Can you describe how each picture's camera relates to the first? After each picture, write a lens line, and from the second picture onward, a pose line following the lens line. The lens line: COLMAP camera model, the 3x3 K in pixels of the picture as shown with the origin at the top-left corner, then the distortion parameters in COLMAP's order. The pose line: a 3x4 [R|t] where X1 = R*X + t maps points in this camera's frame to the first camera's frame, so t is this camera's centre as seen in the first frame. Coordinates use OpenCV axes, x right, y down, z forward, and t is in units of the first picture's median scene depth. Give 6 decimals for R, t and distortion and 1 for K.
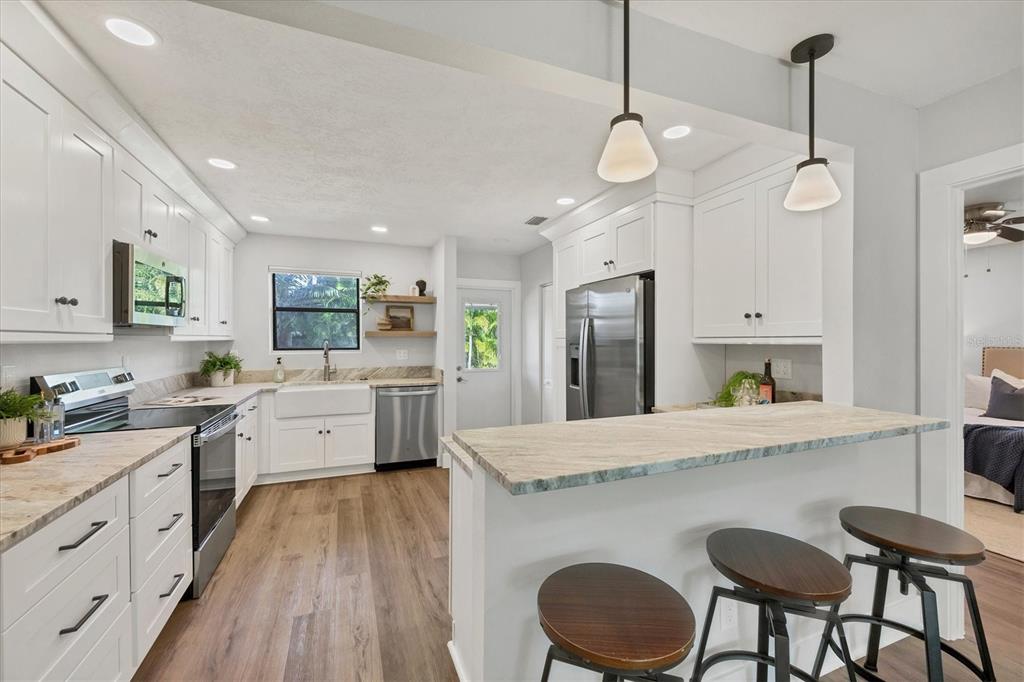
lens RADIAL K [[397.8, 0, 513.9], [0, 397.8, 340.0], [0, 0, 1]] dist [0.001364, 0.000151]
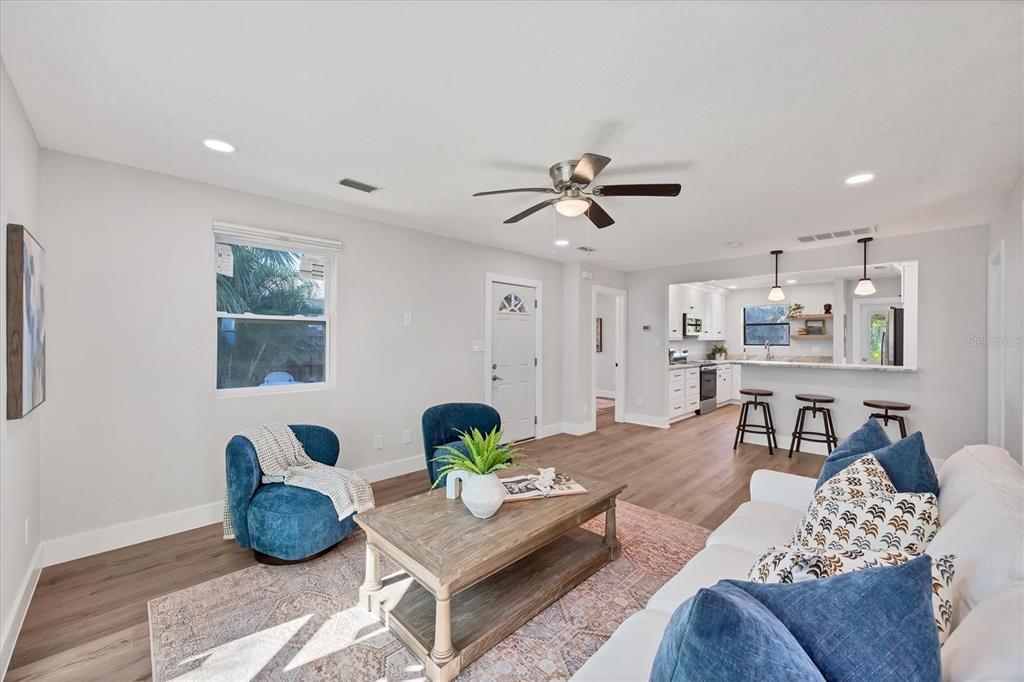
lens RADIAL K [[397.8, 0, 515.6], [0, 397.8, 340.1], [0, 0, 1]] dist [0.001364, 0.000151]
pose [[0.364238, 0.003136, -0.931301, 0.960586], [-0.004469, 0.999989, 0.001619, 0.002115], [0.931295, 0.003572, 0.364248, -0.921079]]
